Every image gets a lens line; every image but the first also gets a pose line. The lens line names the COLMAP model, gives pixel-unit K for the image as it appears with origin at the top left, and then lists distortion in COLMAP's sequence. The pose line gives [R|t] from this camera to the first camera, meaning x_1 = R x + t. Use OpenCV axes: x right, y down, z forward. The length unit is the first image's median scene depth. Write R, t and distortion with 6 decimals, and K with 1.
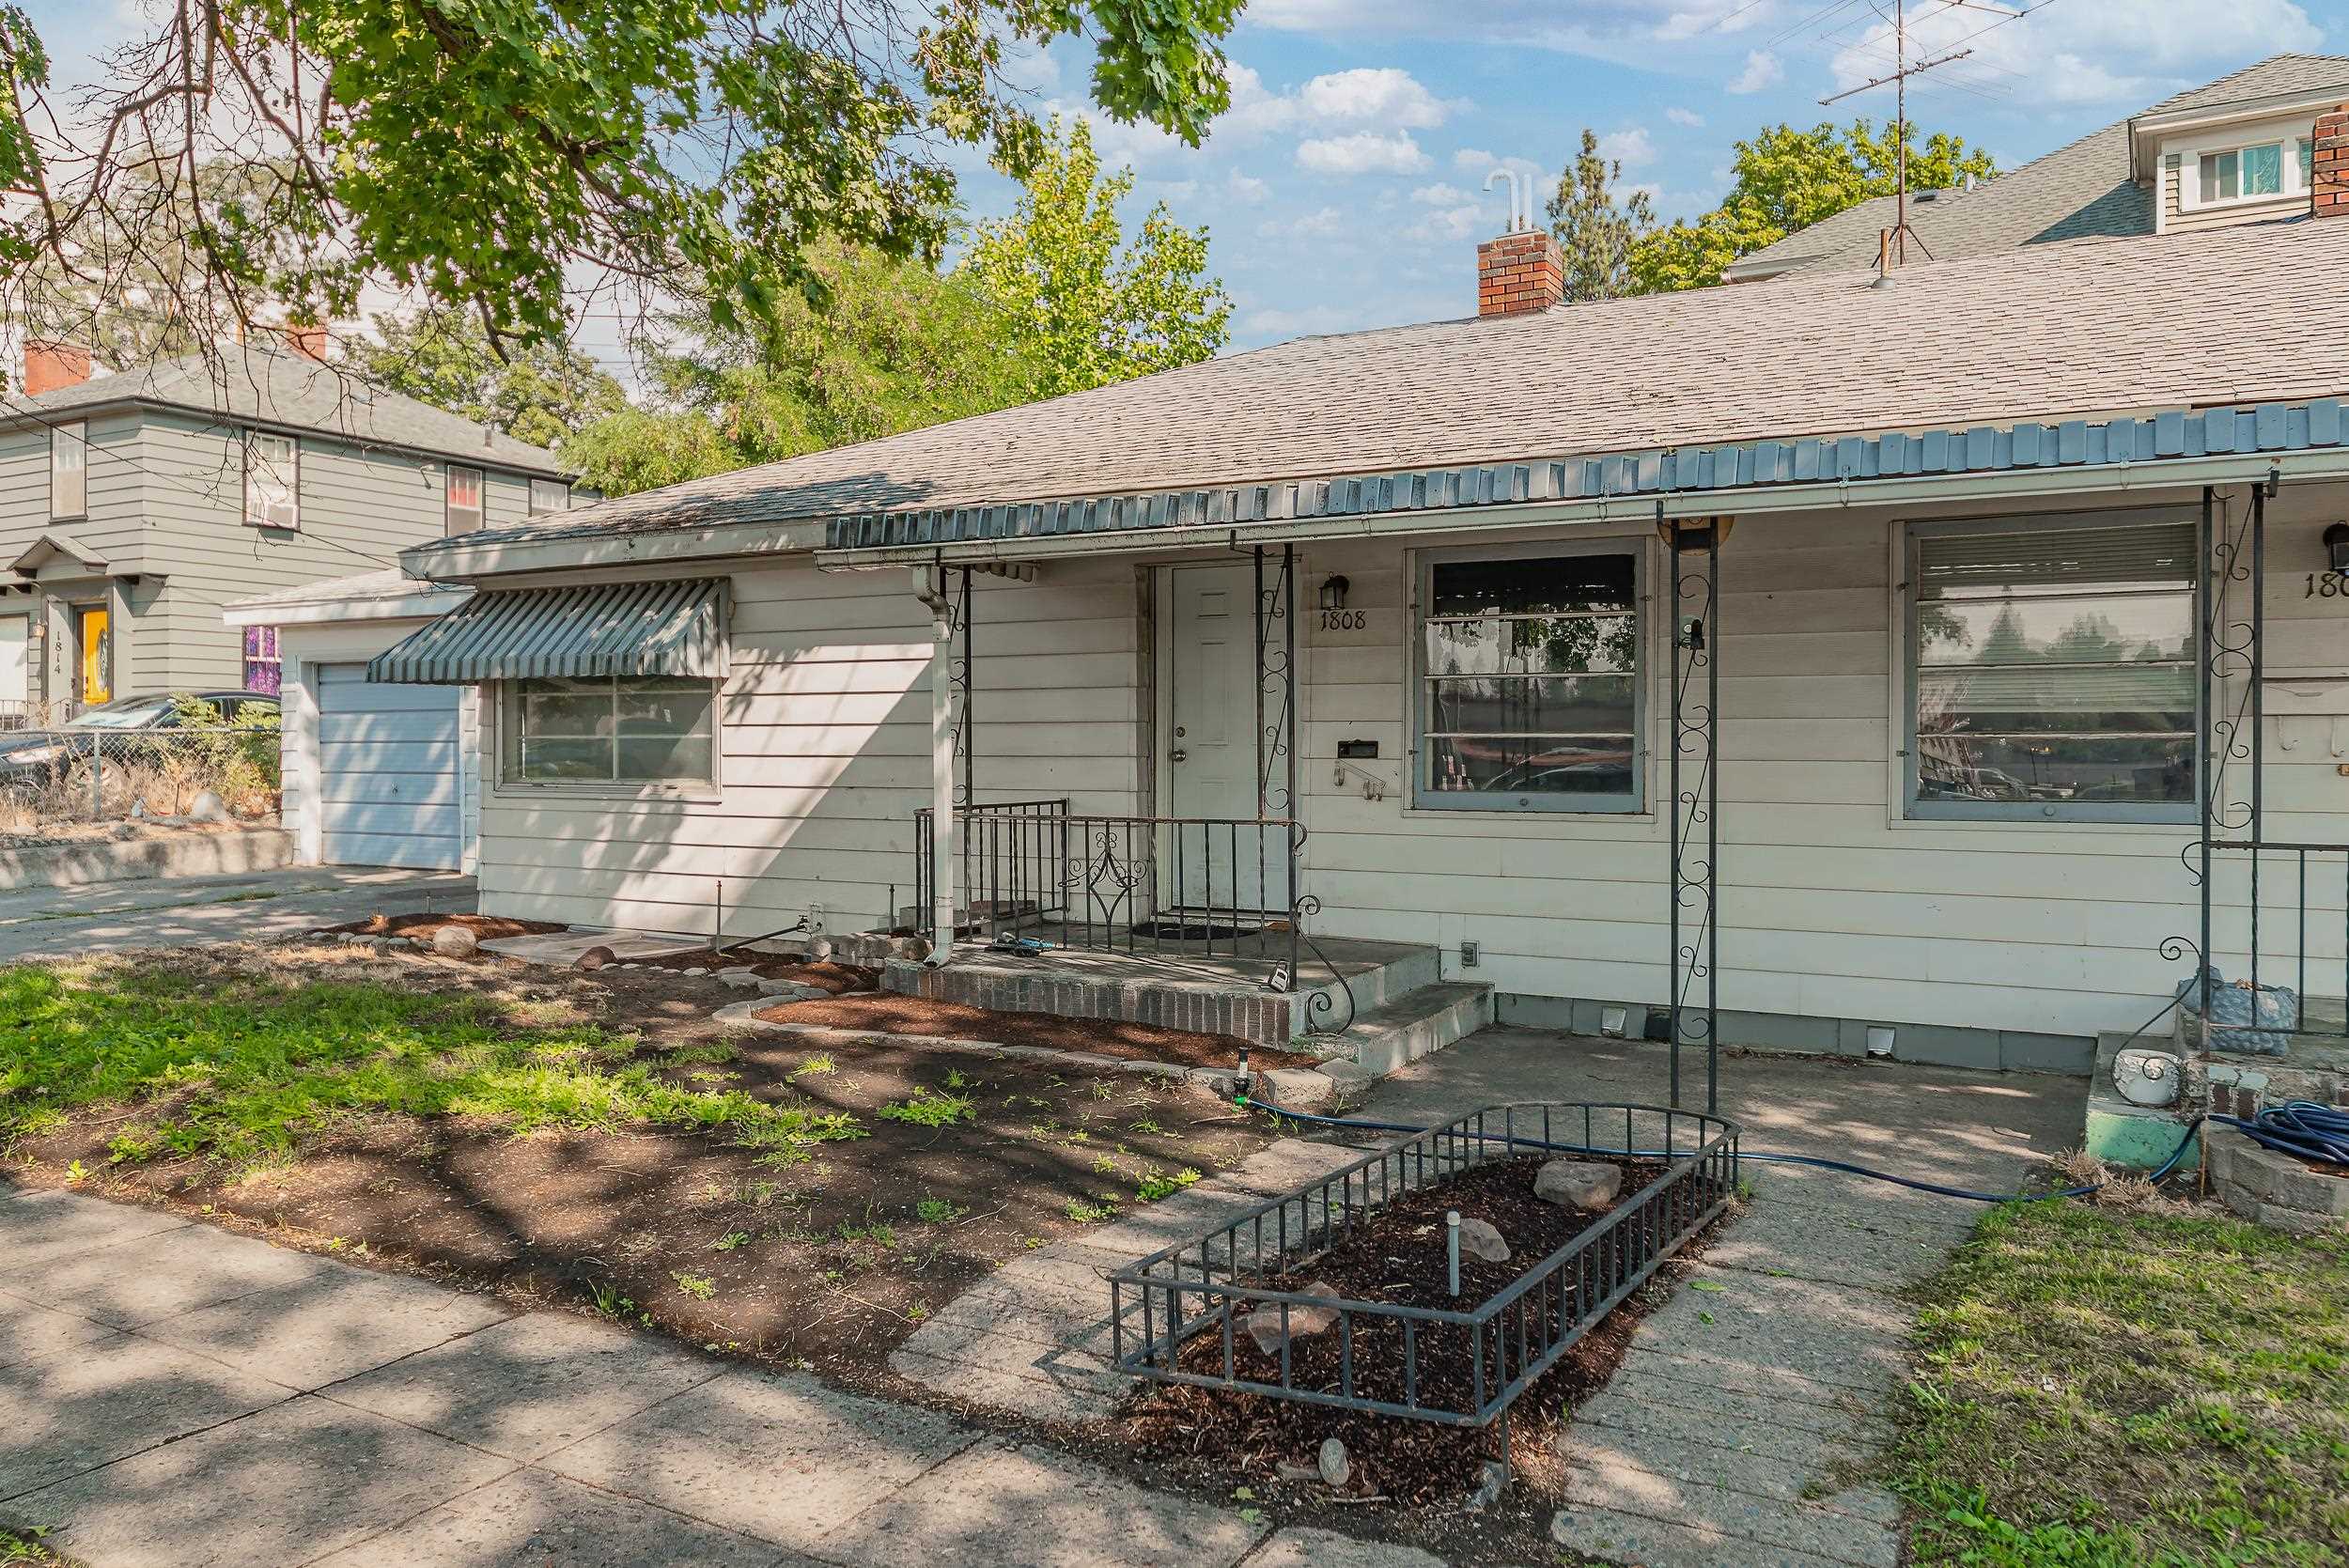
lens RADIAL K [[1738.4, 0, 1173.1], [0, 1738.4, 762.1], [0, 0, 1]] dist [0.004349, -0.001827]
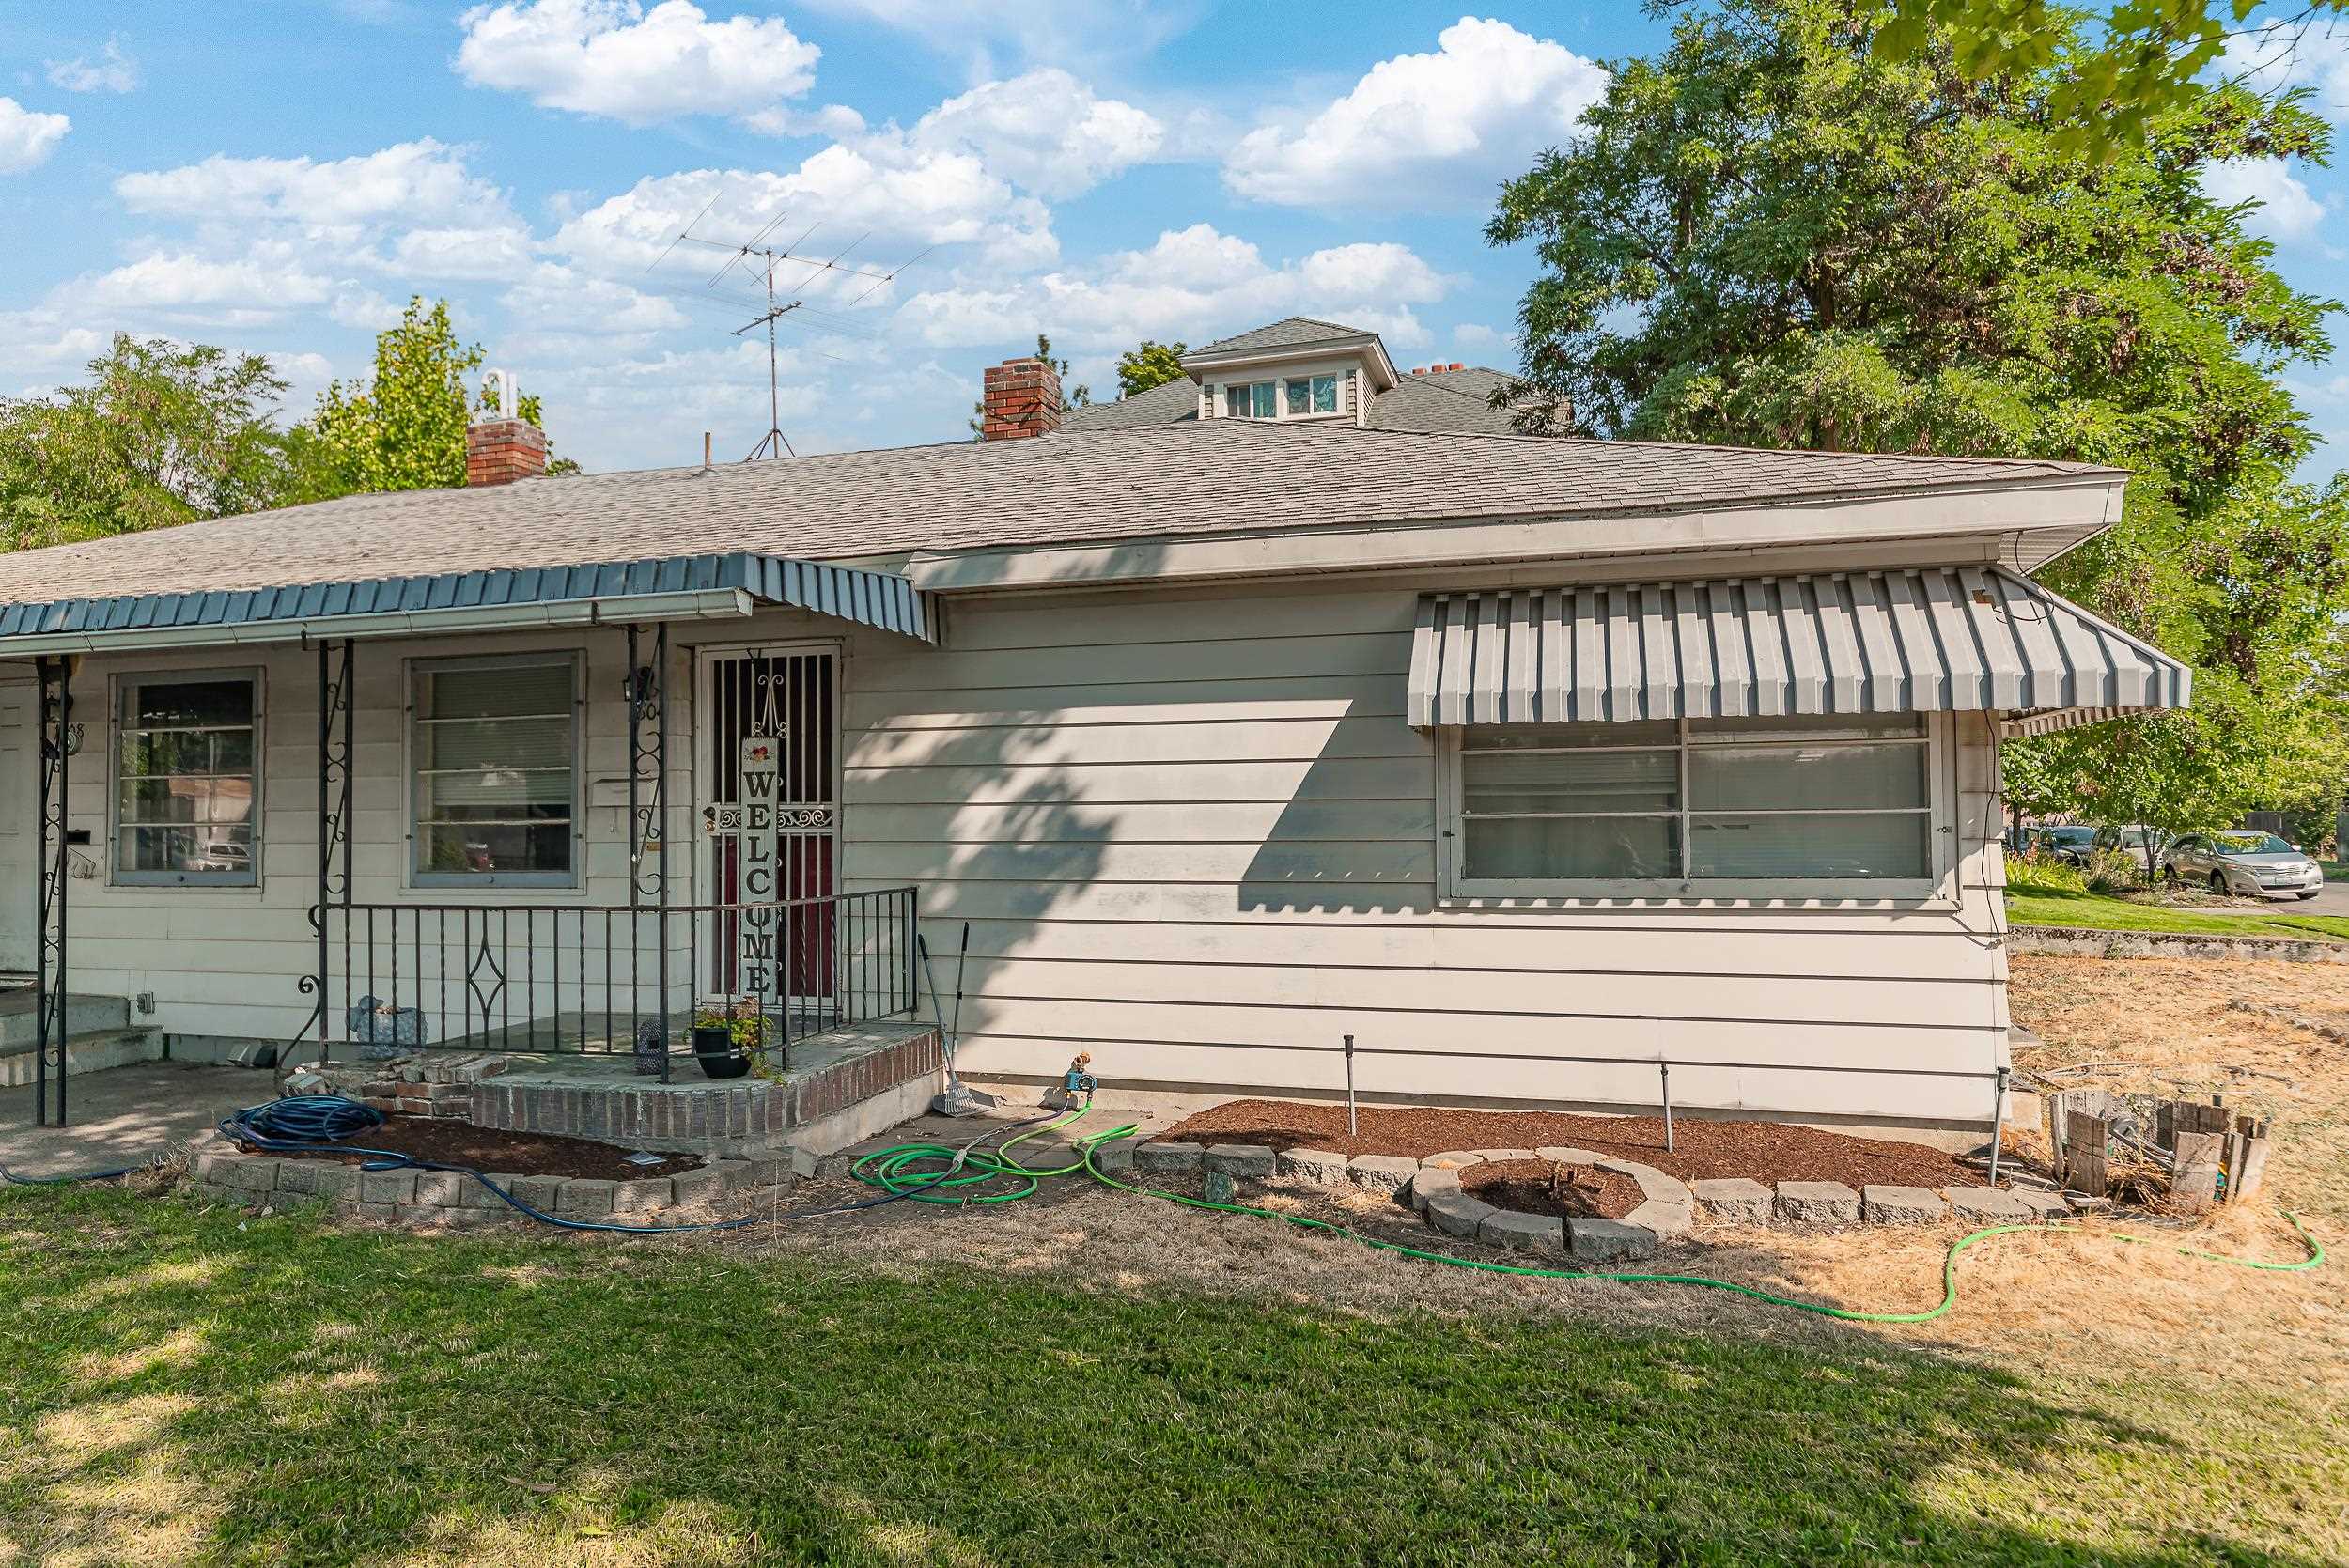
lens RADIAL K [[1428.1, 0, 1179.4], [0, 1428.1, 782.8], [0, 0, 1]] dist [0.000443, -0.002191]
pose [[0.975842, -0.003889, 0.218443, 0.599348], [0.011910, 0.999302, -0.035415, -0.000529], [-0.218153, 0.037161, 0.975207, -0.134699]]
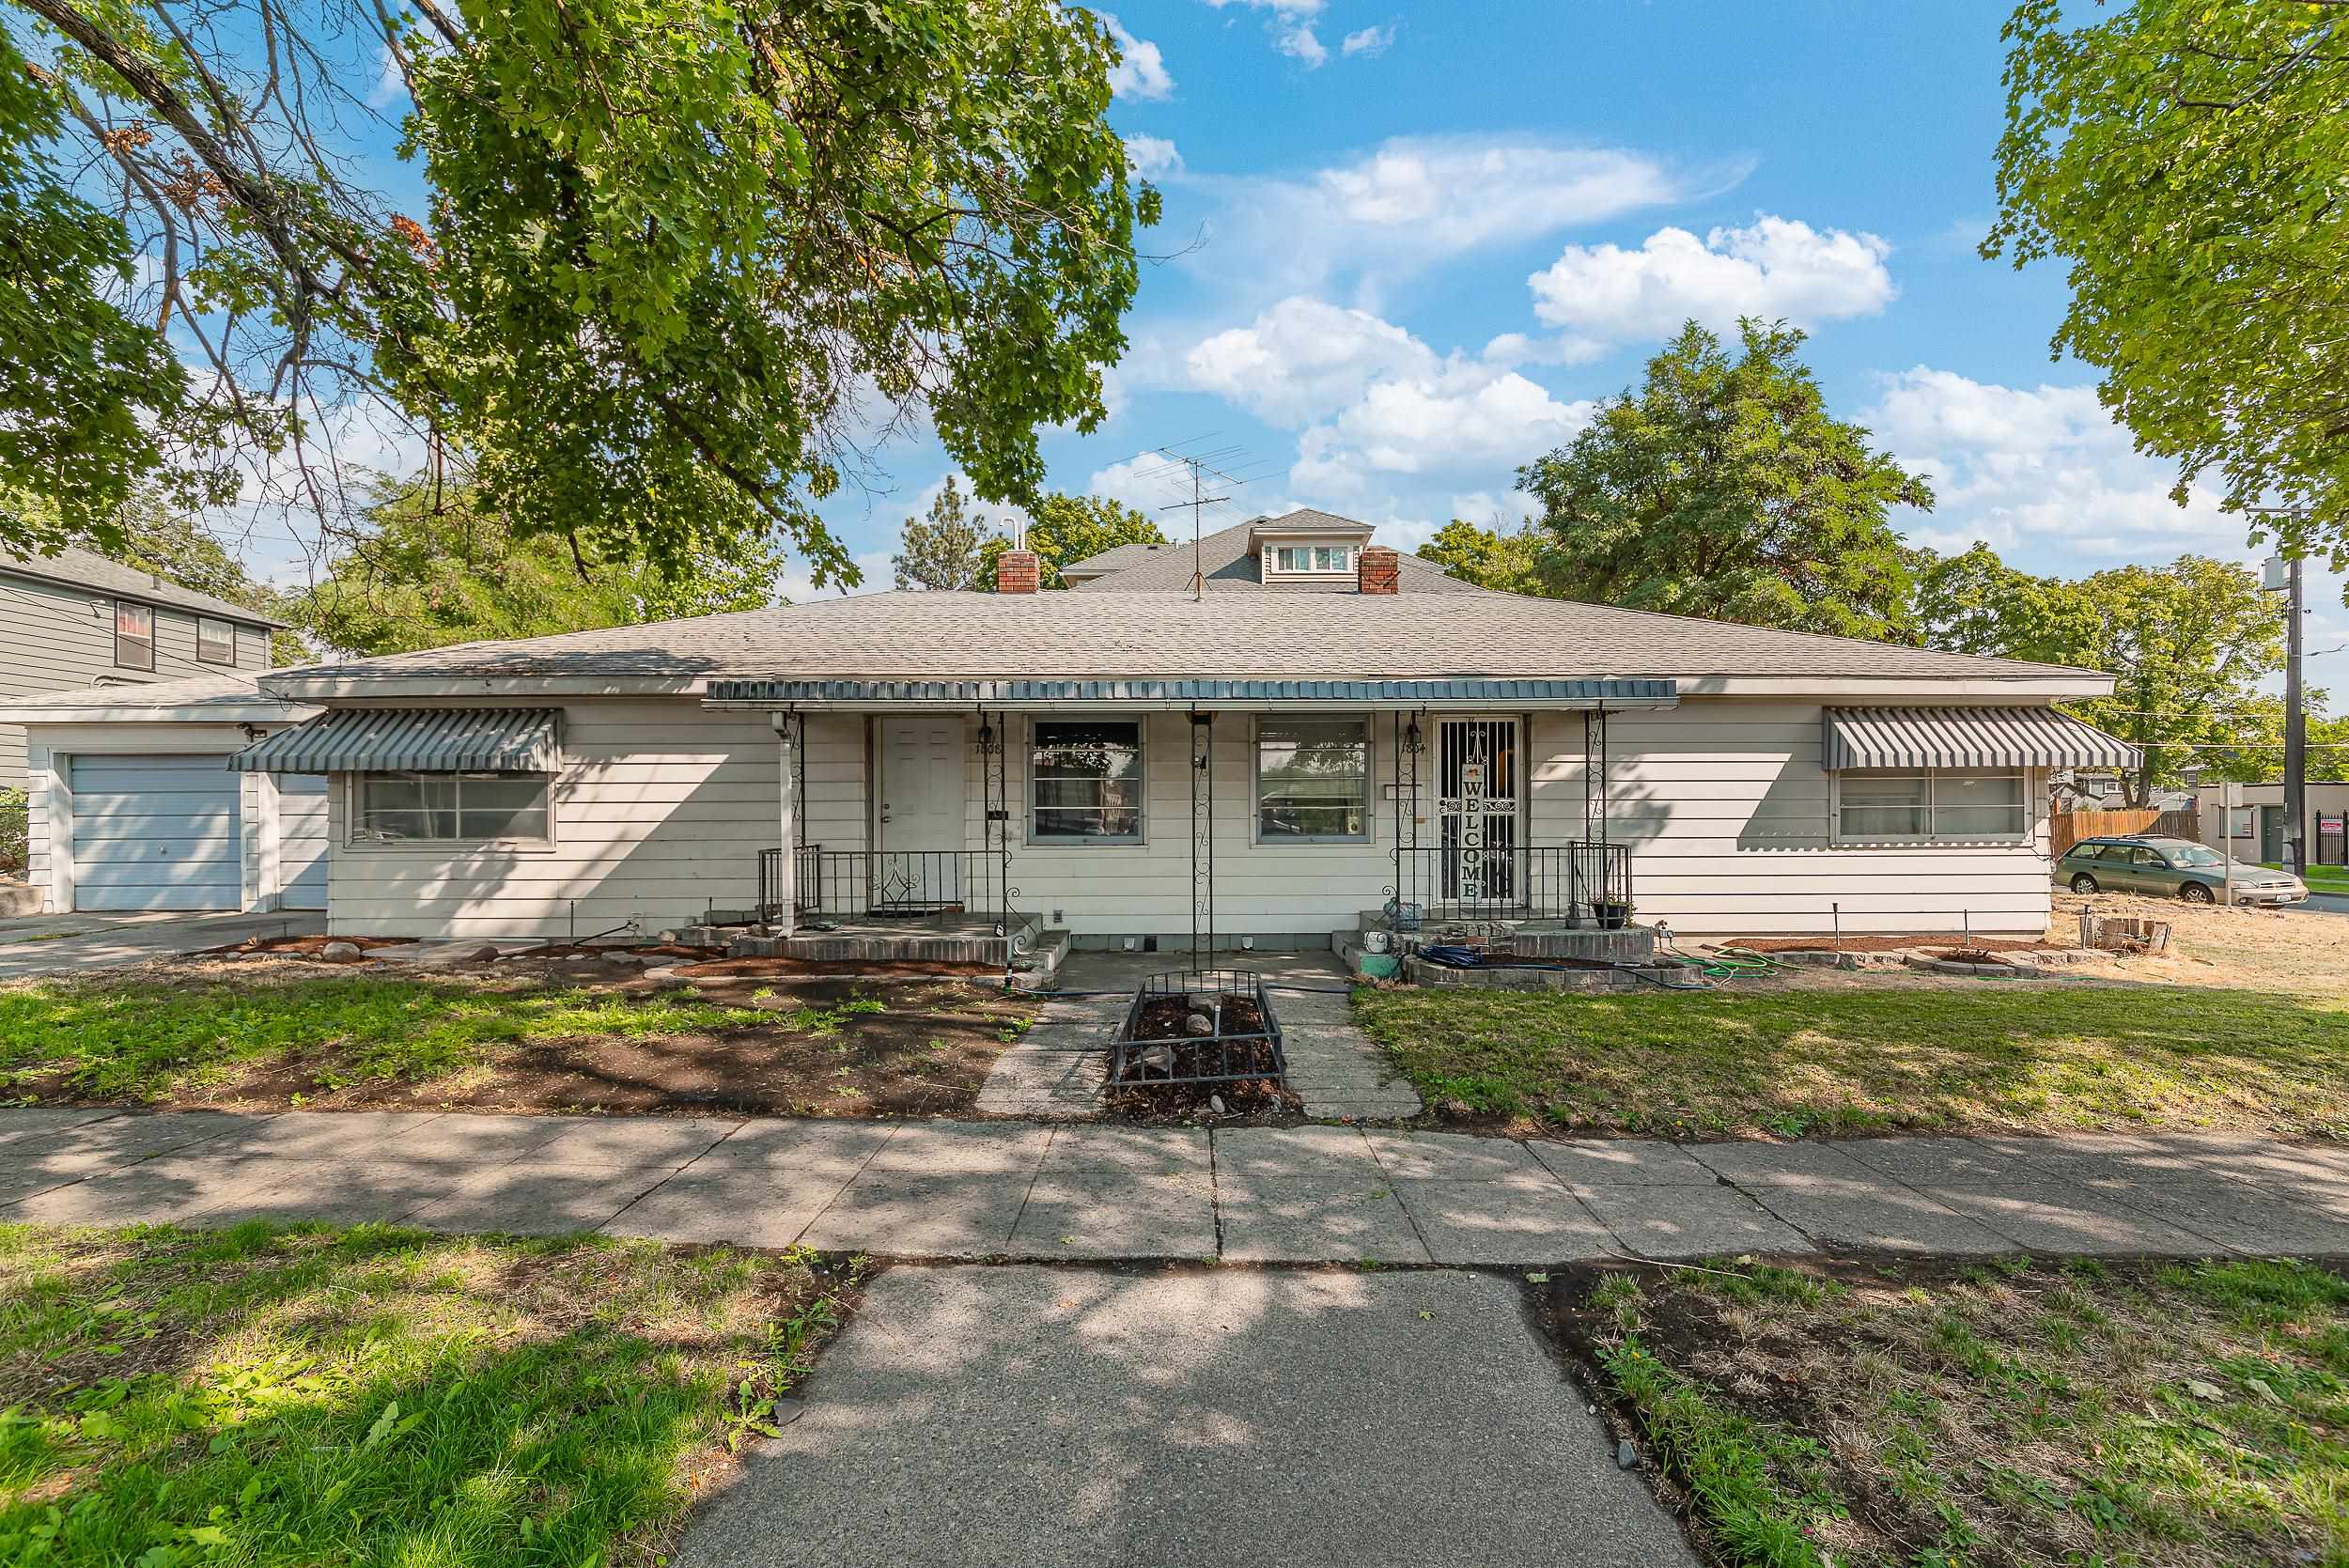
lens RADIAL K [[977.5, 0, 1210.5], [0, 977.5, 819.9], [0, 0, 1]] dist [0.000843, -0.005528]
pose [[0.864958, -0.006372, 0.501805, -0.221852], [0.009664, 0.999945, -0.003961, 0.004147], [-0.501752, 0.008275, 0.864972, -0.065761]]
